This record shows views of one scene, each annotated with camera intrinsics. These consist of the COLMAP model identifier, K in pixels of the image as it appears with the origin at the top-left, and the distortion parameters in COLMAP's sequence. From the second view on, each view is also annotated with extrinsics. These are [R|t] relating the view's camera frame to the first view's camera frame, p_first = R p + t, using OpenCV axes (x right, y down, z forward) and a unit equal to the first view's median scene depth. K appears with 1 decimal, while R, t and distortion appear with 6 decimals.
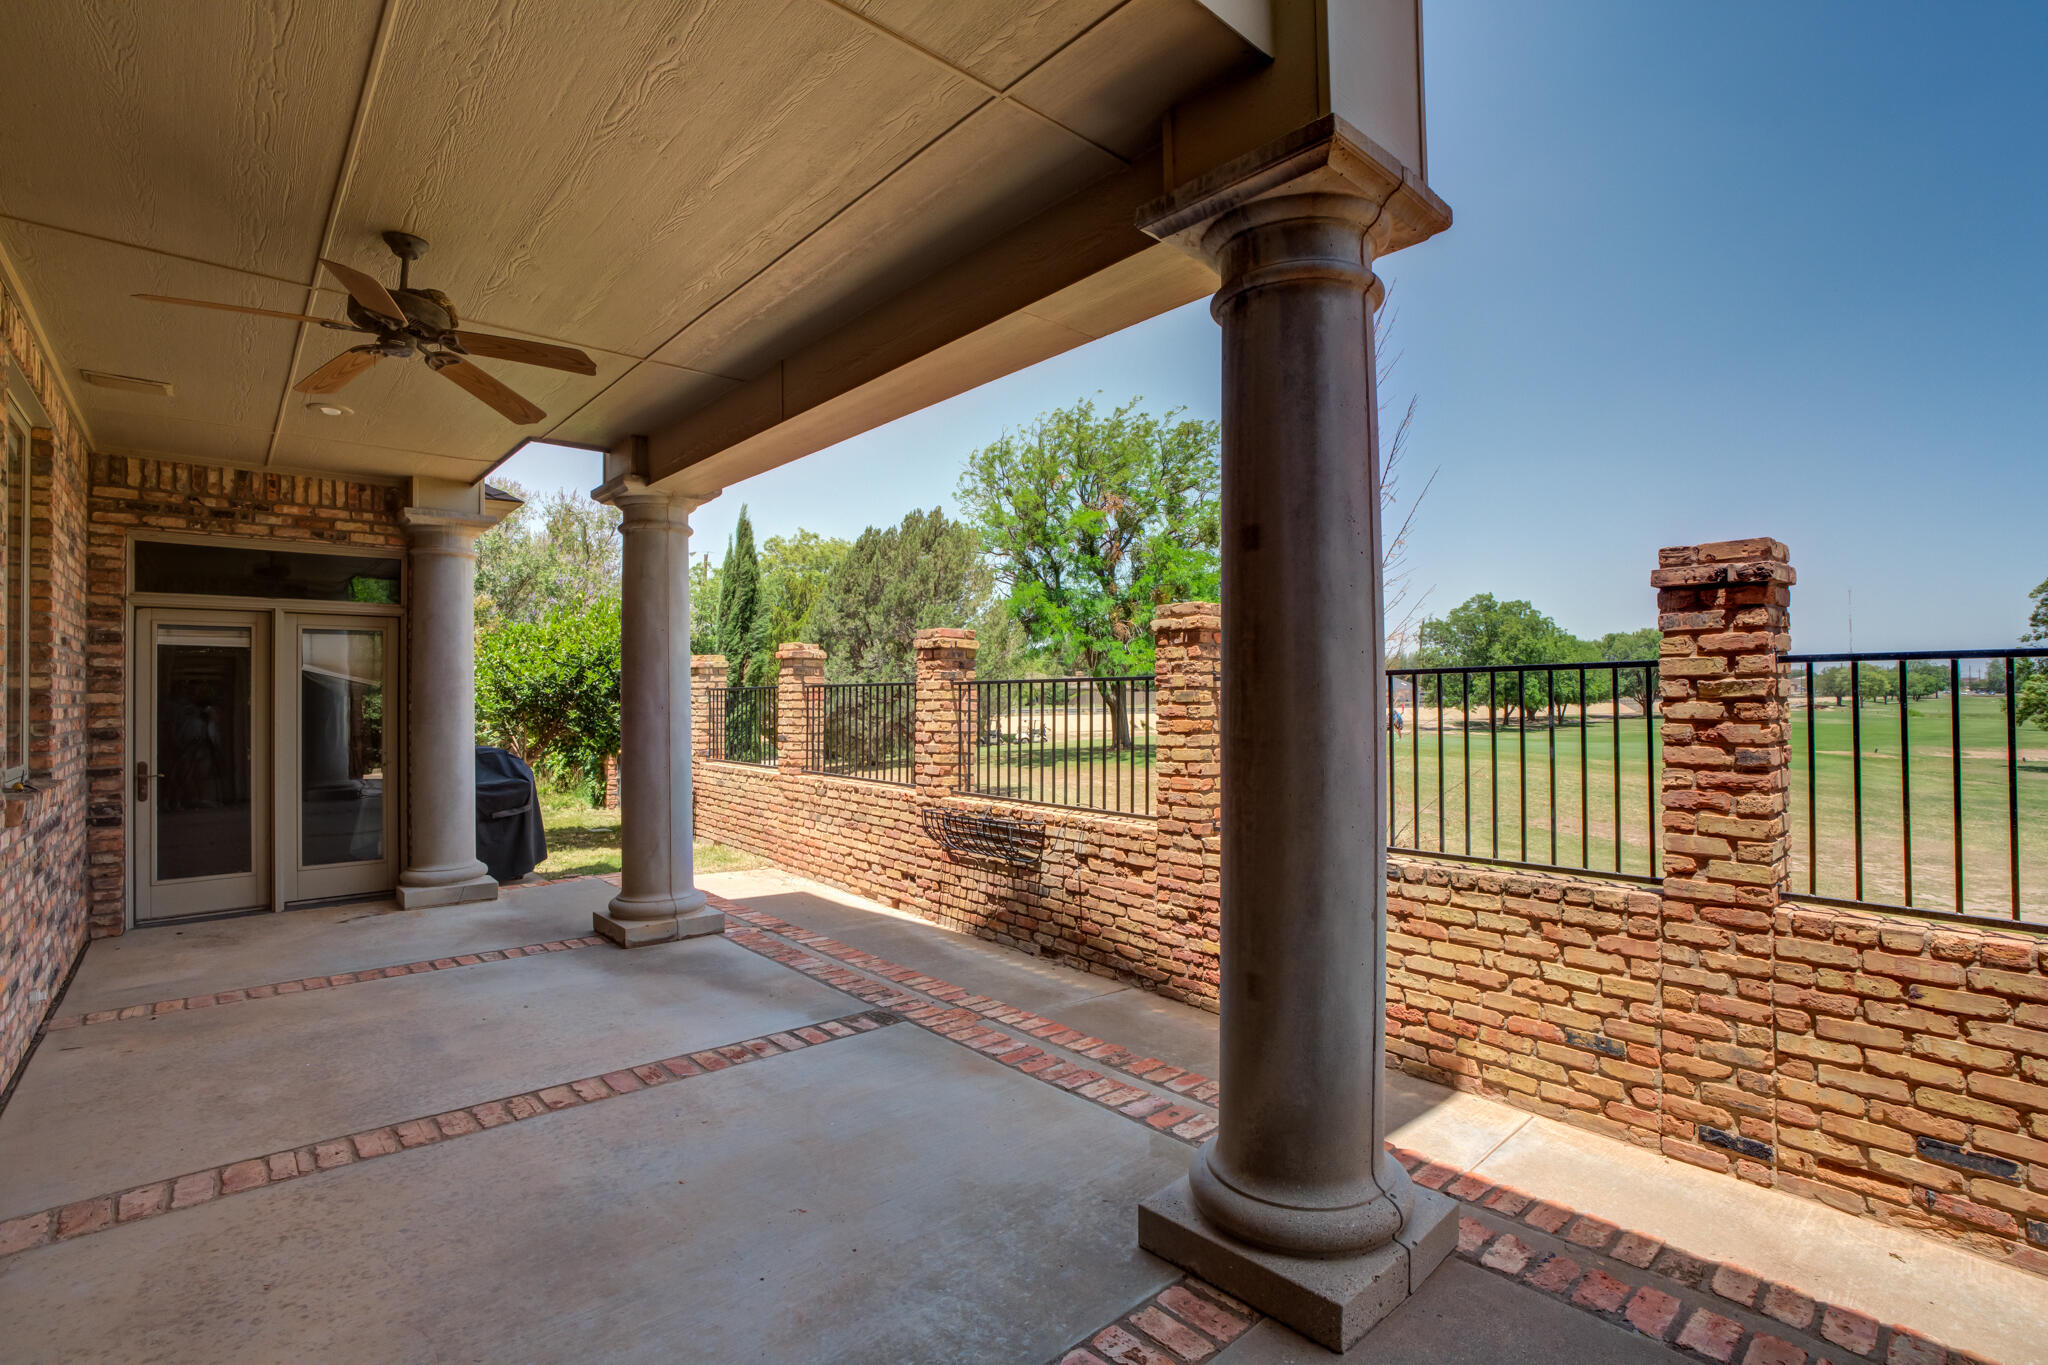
lens RADIAL K [[948.2, 0, 1024.0], [0, 948.2, 682.5], [0, 0, 1]] dist [-0.071767, 0.027512]
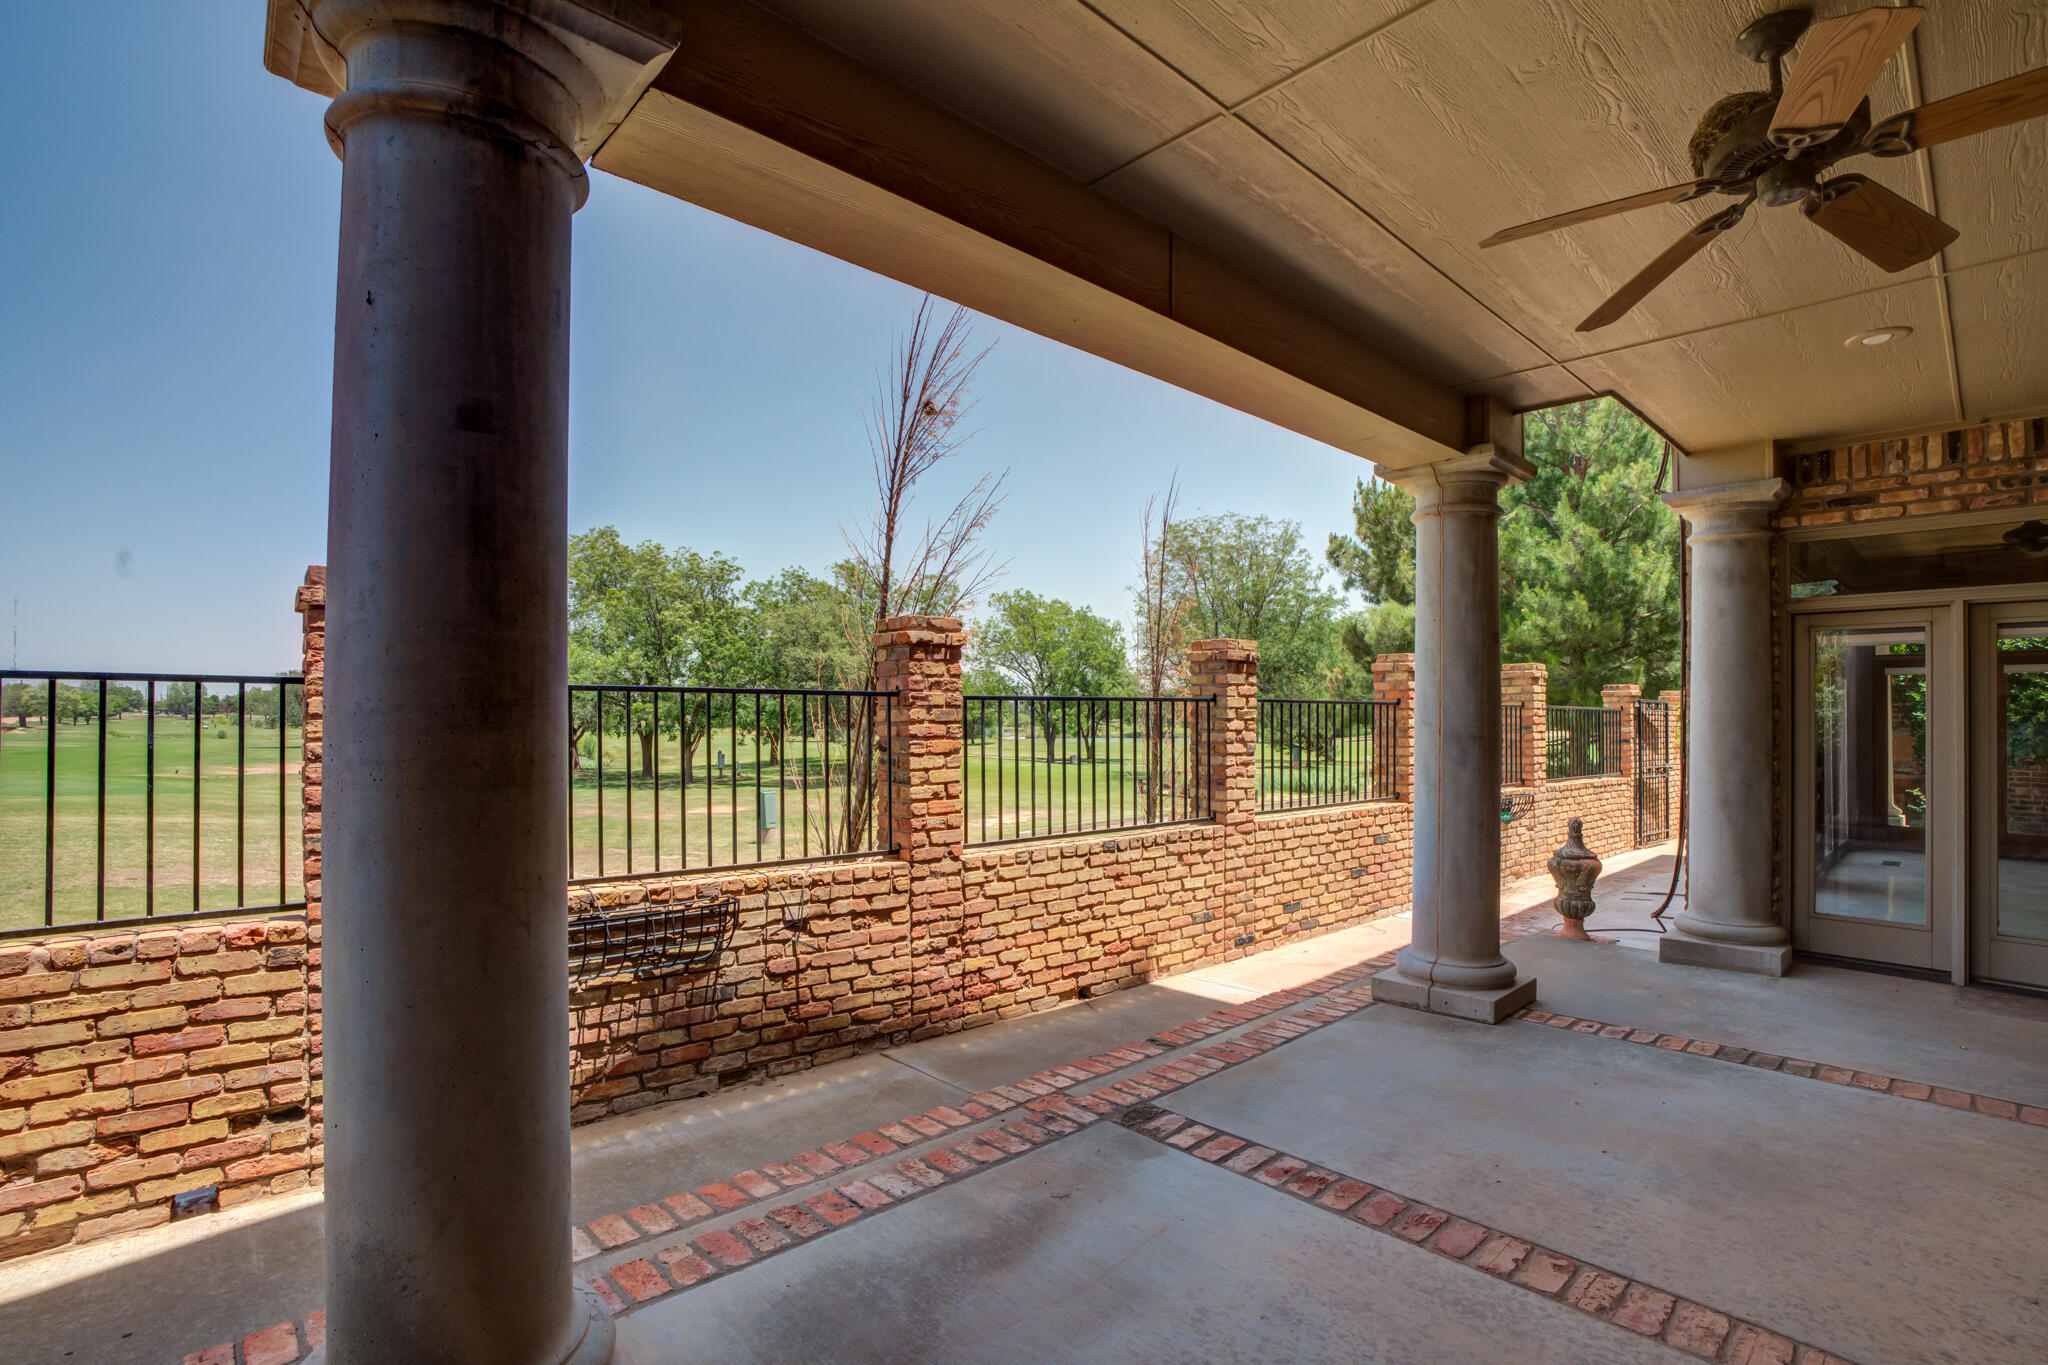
lens RADIAL K [[950.7, 0, 1030.1], [0, 950.7, 710.1], [0, 0, 1]] dist [-0.077001, 0.032406]
pose [[-0.018141, 0.011634, 0.999768, -0.792318], [-0.018752, 0.999752, -0.011974, 0.019444], [-0.999660, -0.018965, -0.017918, 0.929021]]
